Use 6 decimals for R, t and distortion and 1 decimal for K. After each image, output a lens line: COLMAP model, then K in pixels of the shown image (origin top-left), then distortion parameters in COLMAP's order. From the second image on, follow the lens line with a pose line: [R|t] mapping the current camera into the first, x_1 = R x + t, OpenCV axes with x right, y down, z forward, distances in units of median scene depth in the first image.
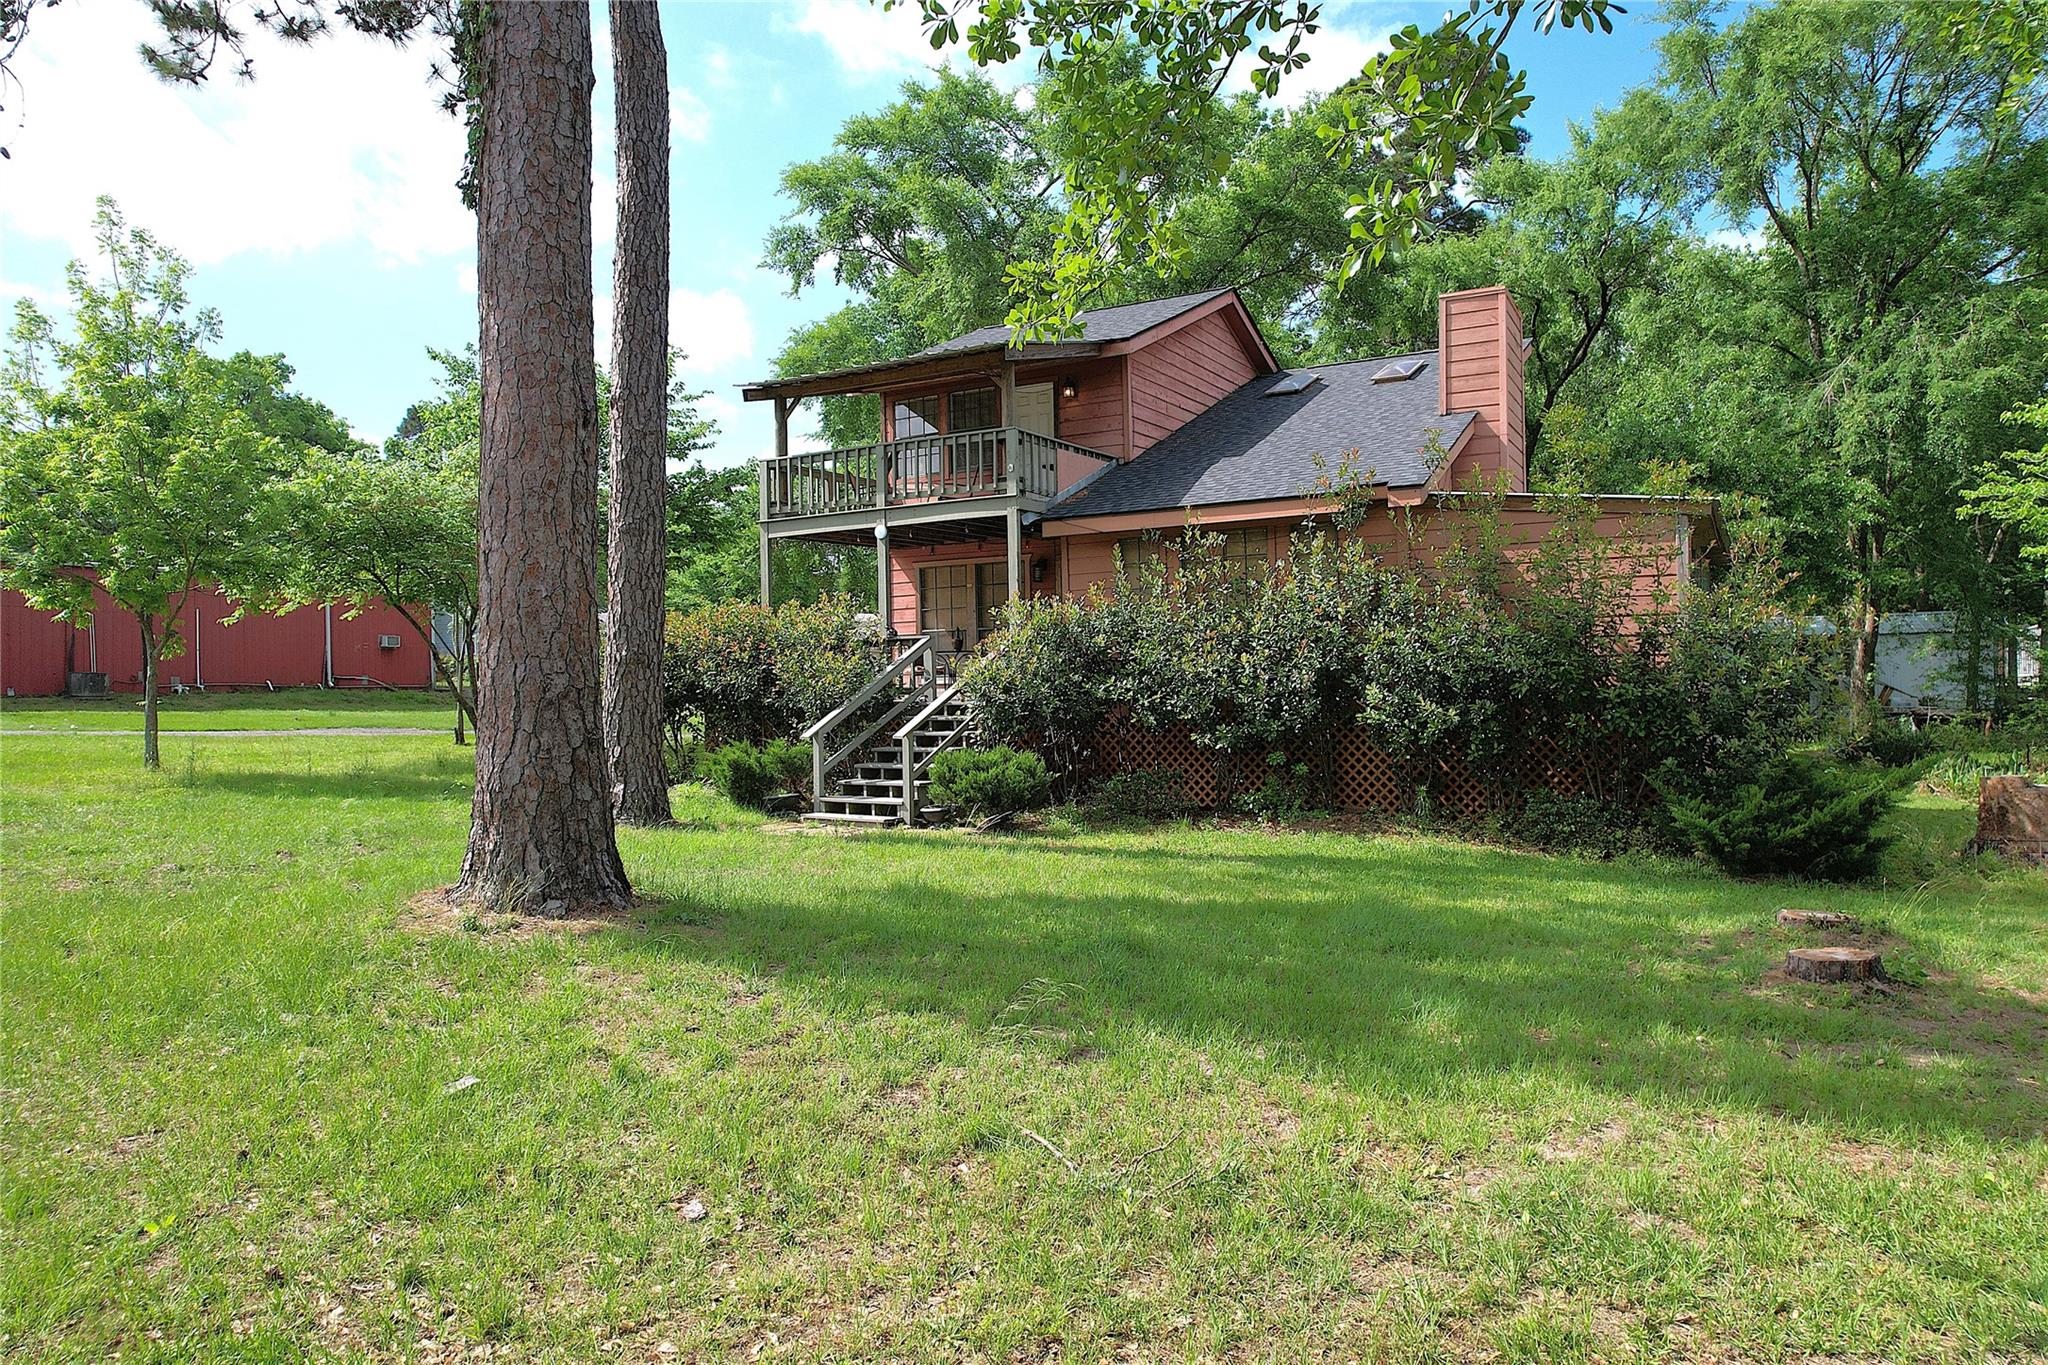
lens RADIAL K [[1264.6, 0, 1032.9], [0, 1264.6, 687.7], [0, 0, 1]] dist [-0.017554, 0.002212]
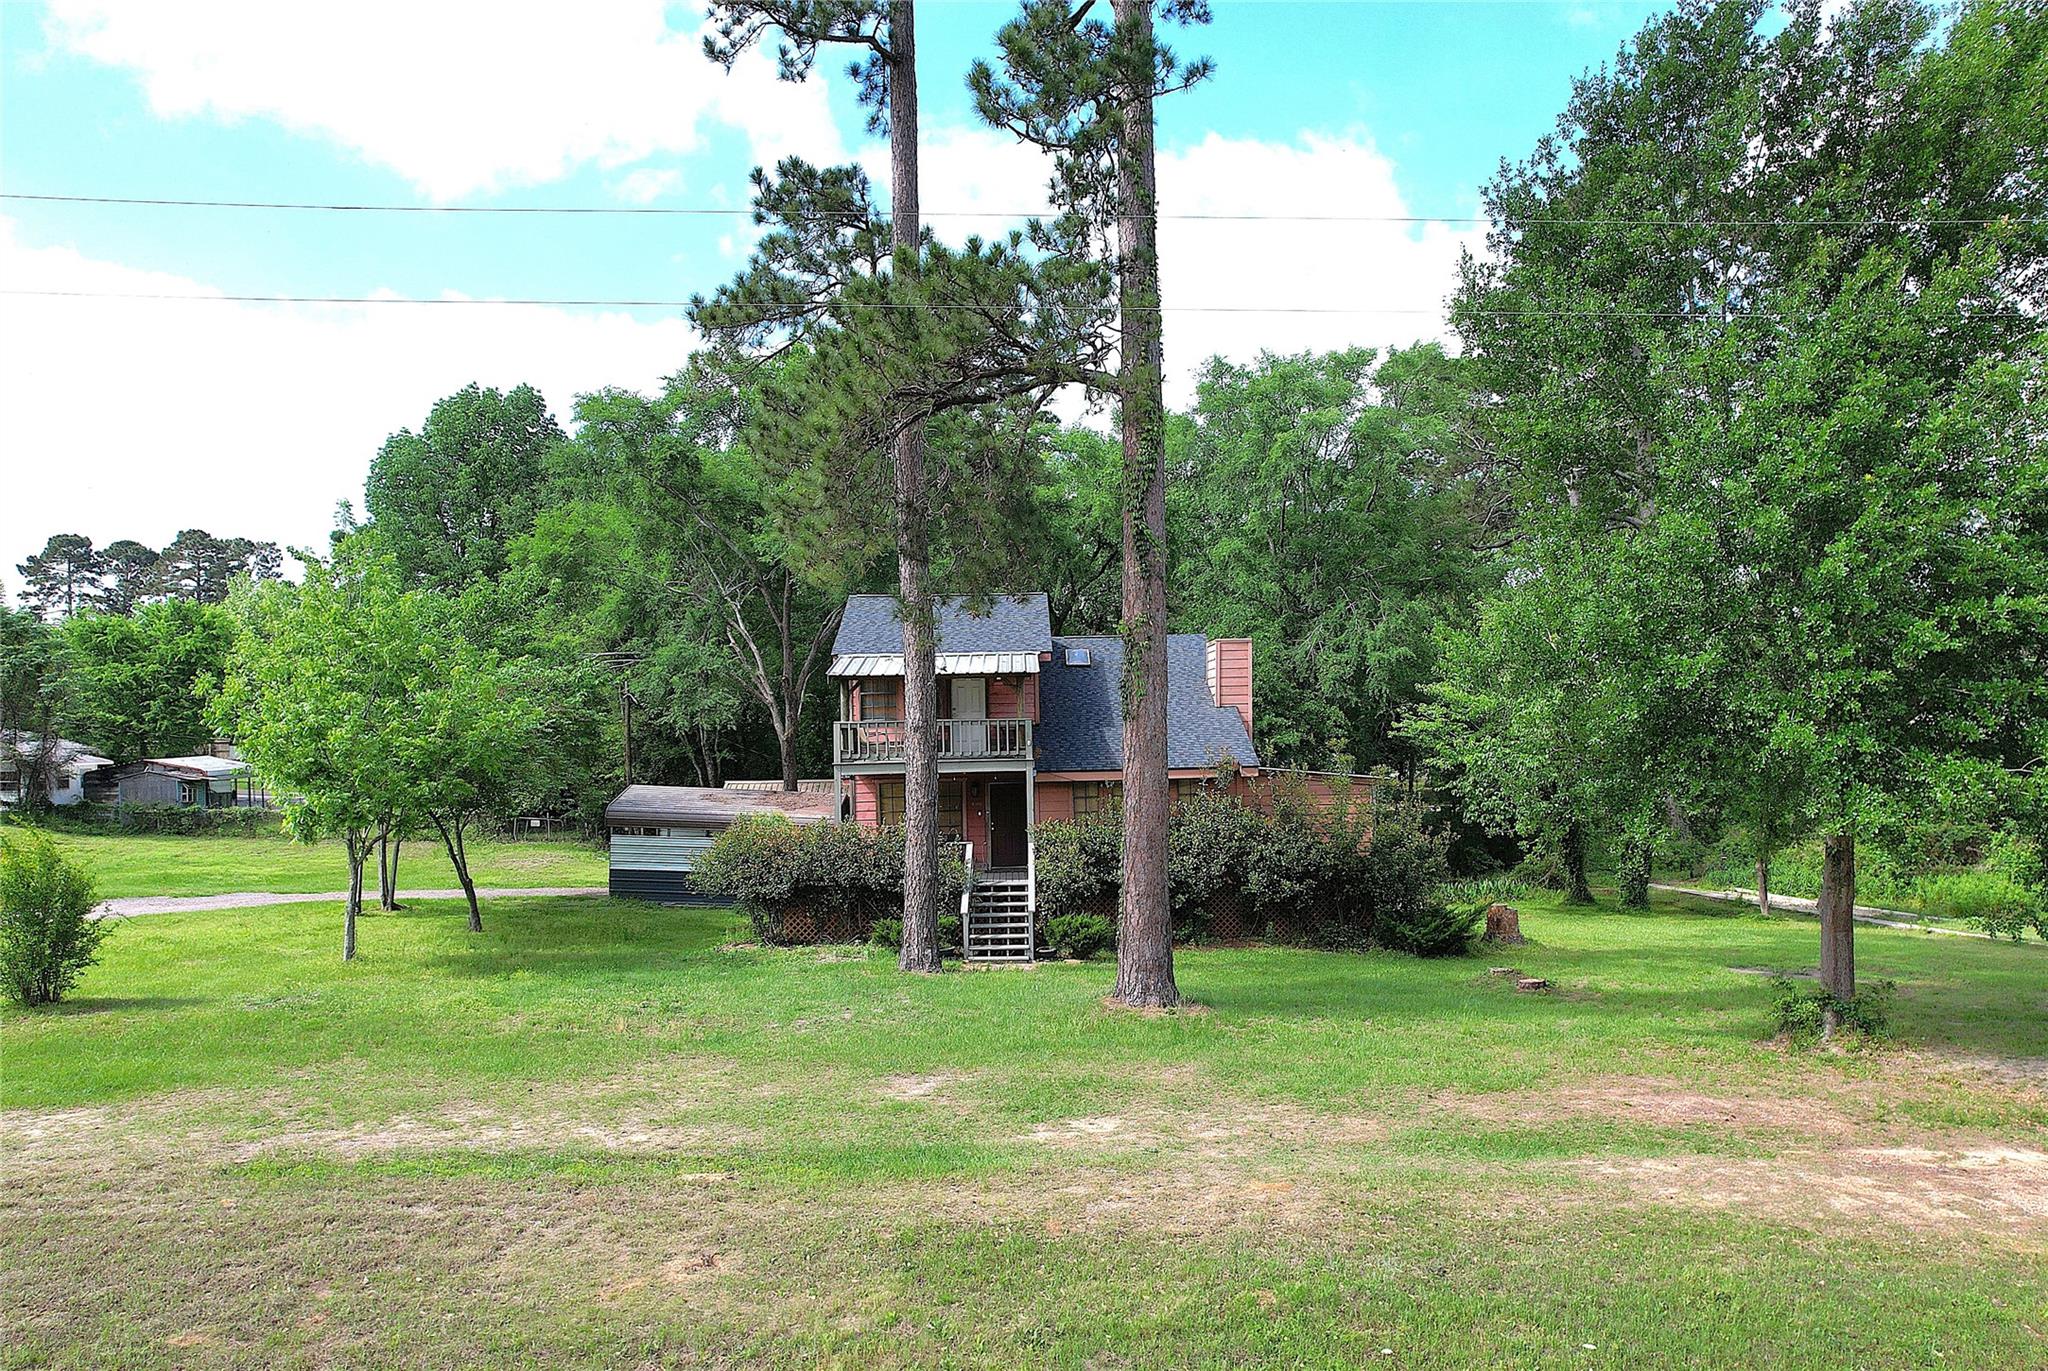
lens RADIAL K [[1355.8, 0, 1029.2], [0, 1355.8, 767.5], [0, 0, 1]] dist [-0.002724, -0.000047]
pose [[0.873440, -0.003230, 0.486921, -0.842468], [0.006391, 0.999968, -0.004831, -0.124703], [-0.486890, 0.007331, 0.873433, -0.540538]]
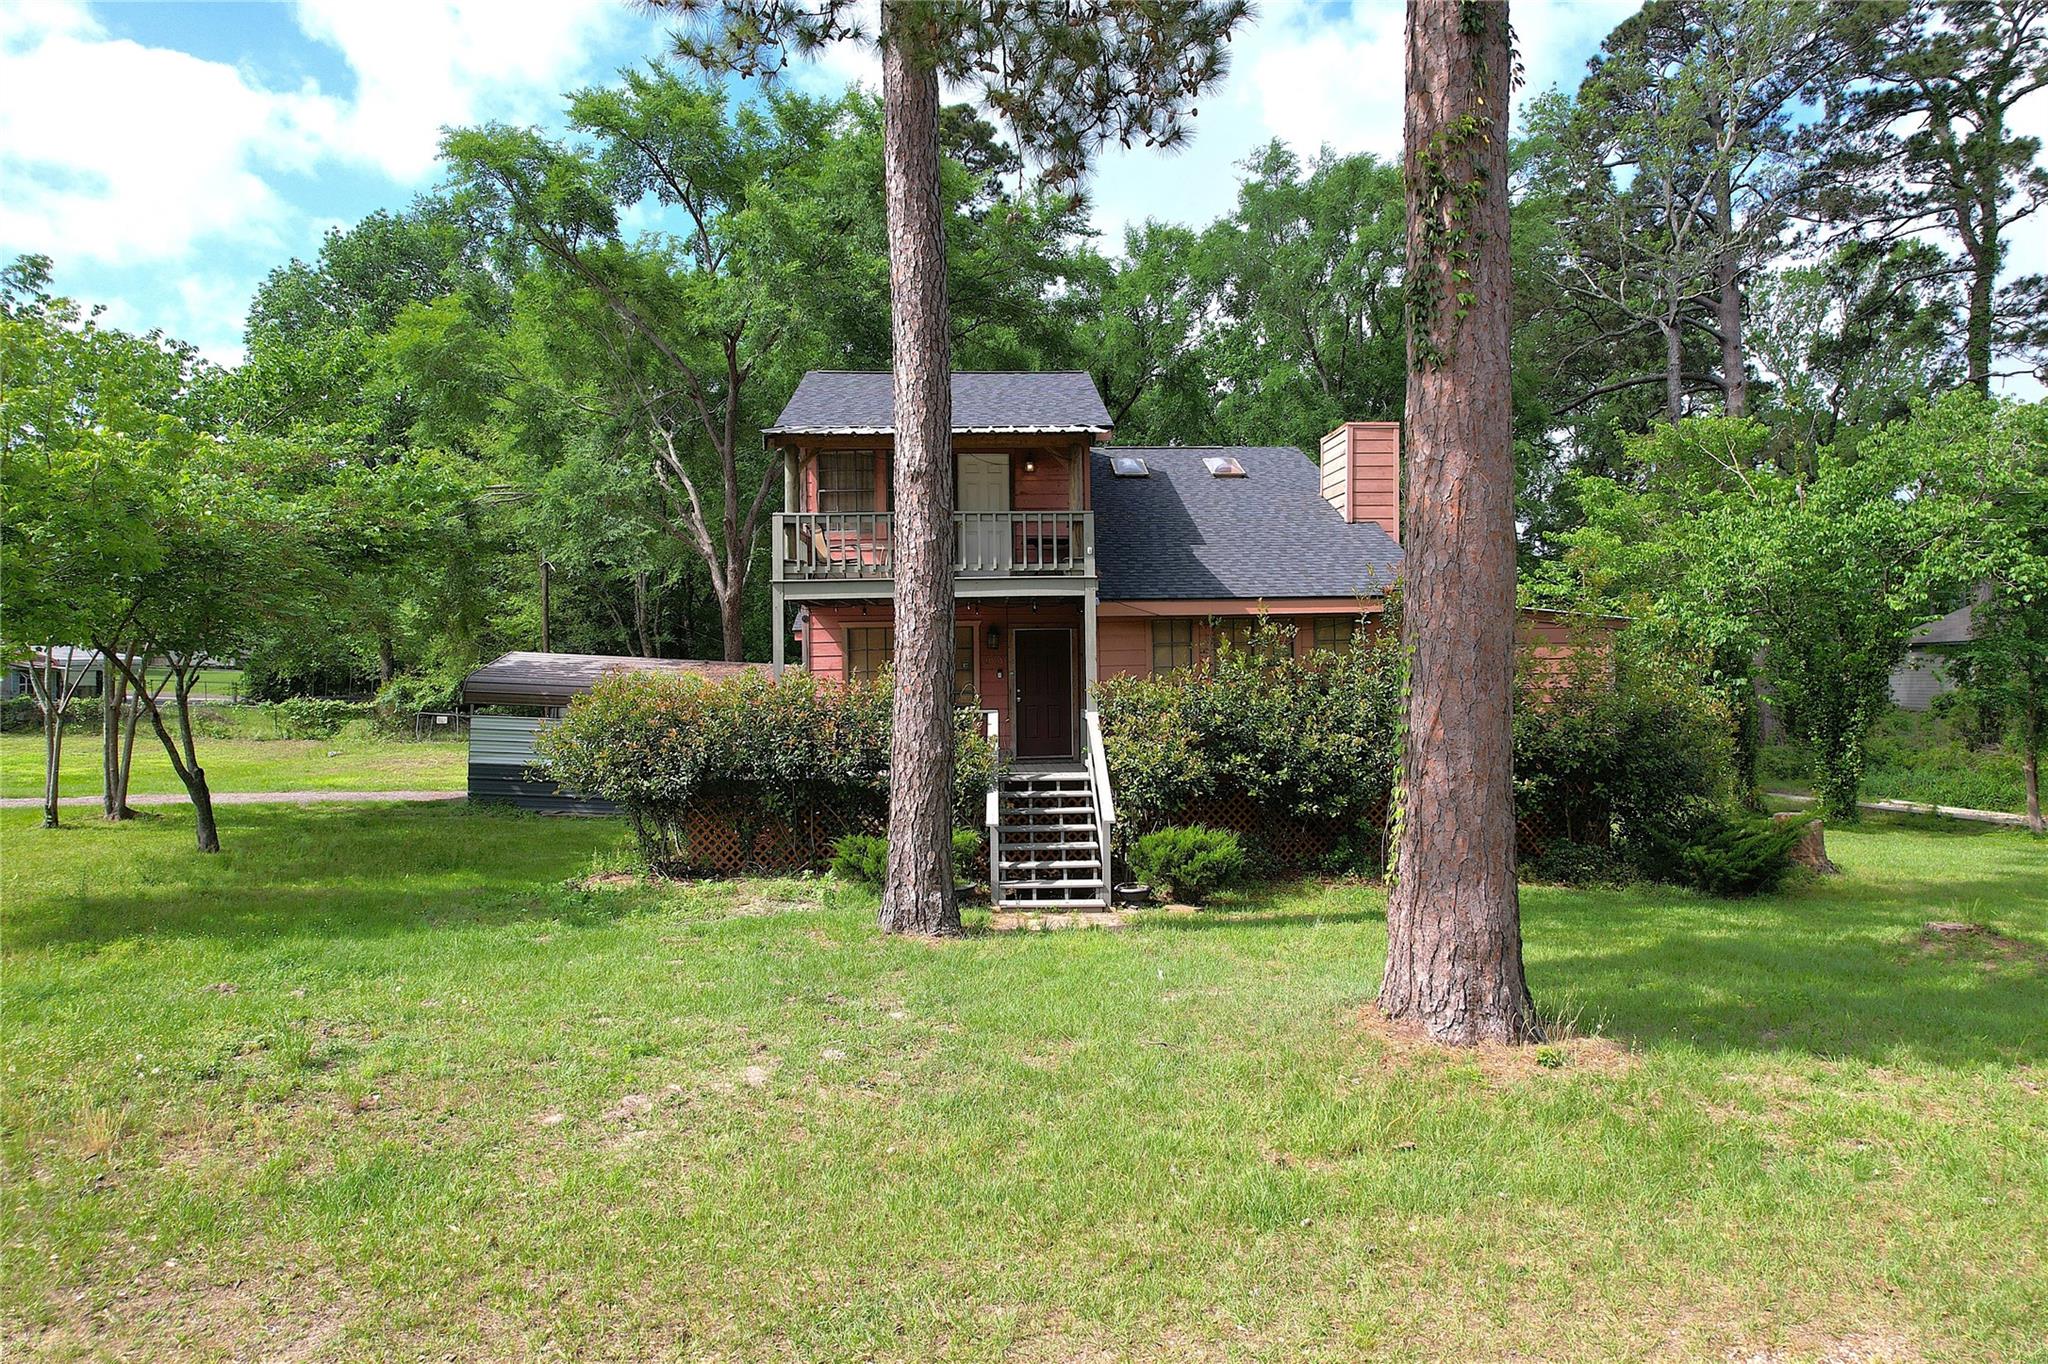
lens RADIAL K [[1264.6, 0, 1032.9], [0, 1264.6, 687.2], [0, 0, 1]] dist [-0.017554, 0.002212]
pose [[0.857556, 0.003558, 0.514379, -0.557896], [0.001511, 0.999954, -0.009436, -0.048664], [-0.514389, 0.008869, 0.857511, 0.124971]]
